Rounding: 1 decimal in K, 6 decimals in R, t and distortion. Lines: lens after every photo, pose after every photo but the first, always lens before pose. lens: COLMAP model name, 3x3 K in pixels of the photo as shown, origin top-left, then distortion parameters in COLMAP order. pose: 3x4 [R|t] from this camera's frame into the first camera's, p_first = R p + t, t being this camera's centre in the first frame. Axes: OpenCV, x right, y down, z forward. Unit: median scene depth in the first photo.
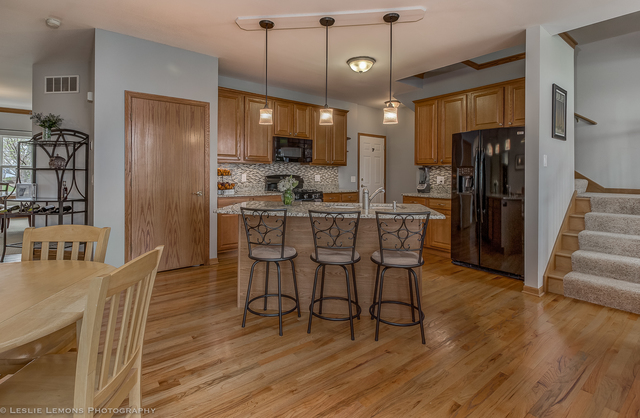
lens RADIAL K [[317.3, 0, 319.8], [0, 317.3, 171.1], [0, 0, 1]] dist [0.000447, 0.000084]
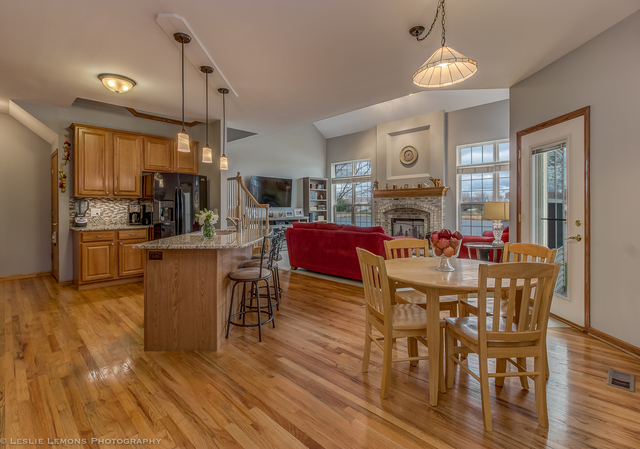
lens RADIAL K [[303.0, 0, 320.0], [0, 303.0, 208.3], [0, 0, 1]] dist [-0.000003, 0.000001]
pose [[-0.133547, -0.011307, 0.990978, -1.581551], [-0.006915, 0.999921, 0.010477, 0.000037], [-0.991018, -0.005454, -0.133614, 1.099944]]
